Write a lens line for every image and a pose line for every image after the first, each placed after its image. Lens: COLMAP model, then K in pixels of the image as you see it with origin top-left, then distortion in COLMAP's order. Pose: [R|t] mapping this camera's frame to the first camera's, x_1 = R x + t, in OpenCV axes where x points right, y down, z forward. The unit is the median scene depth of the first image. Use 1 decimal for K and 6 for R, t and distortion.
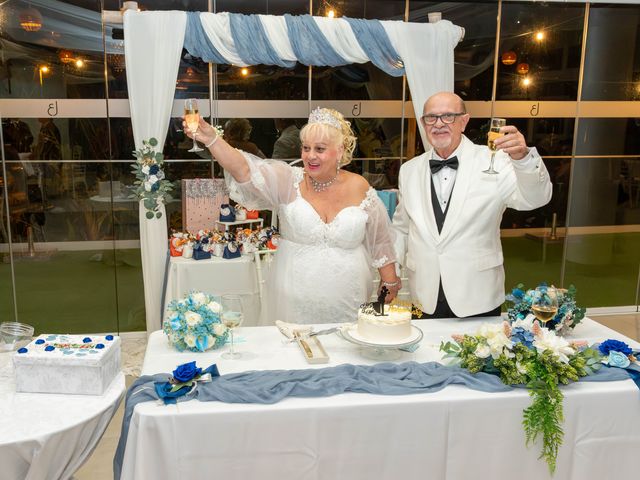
lens RADIAL K [[610.0, 0, 251.5], [0, 610.0, 240.5], [0, 0, 1]] dist [-0.000789, -0.005471]
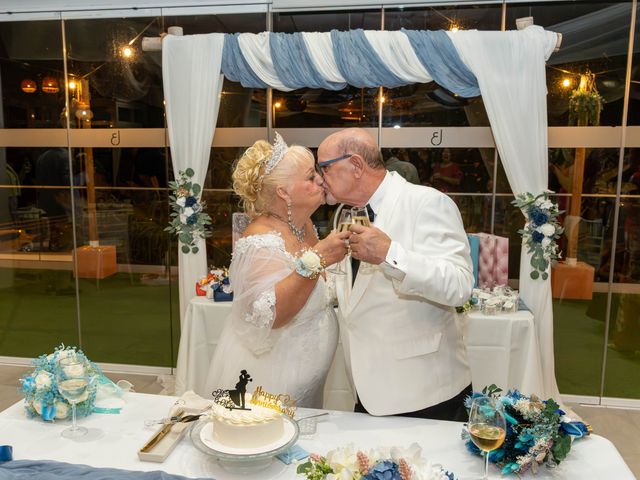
lens RADIAL K [[592.5, 0, 291.2], [0, 592.5, 242.7], [0, 0, 1]] dist [0.010053, 0.005100]
pose [[0.947579, 0.051699, -0.315310, 0.279352], [-0.063727, 0.997576, -0.027950, -0.036882], [0.313101, 0.046578, 0.948577, 0.180365]]
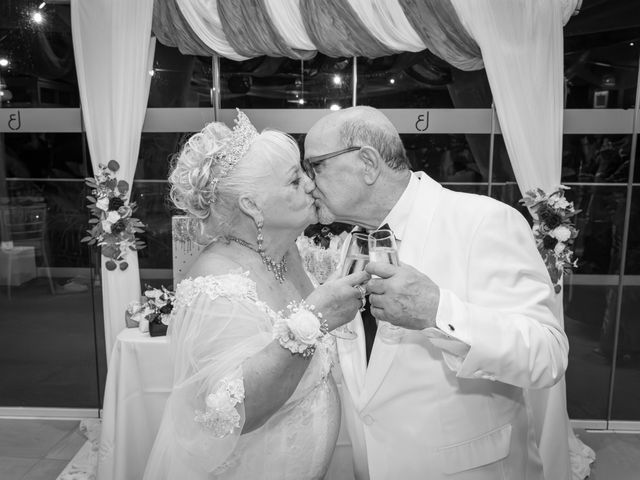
lens RADIAL K [[572.2, 0, 308.9], [0, 572.2, 236.2], [0, 0, 1]] dist [0.011022, -0.005614]
pose [[0.981625, 0.036453, -0.187308, 0.193932], [-0.039946, 0.999091, -0.014906, -0.076356], [0.186594, 0.022114, 0.982188, 0.372758]]
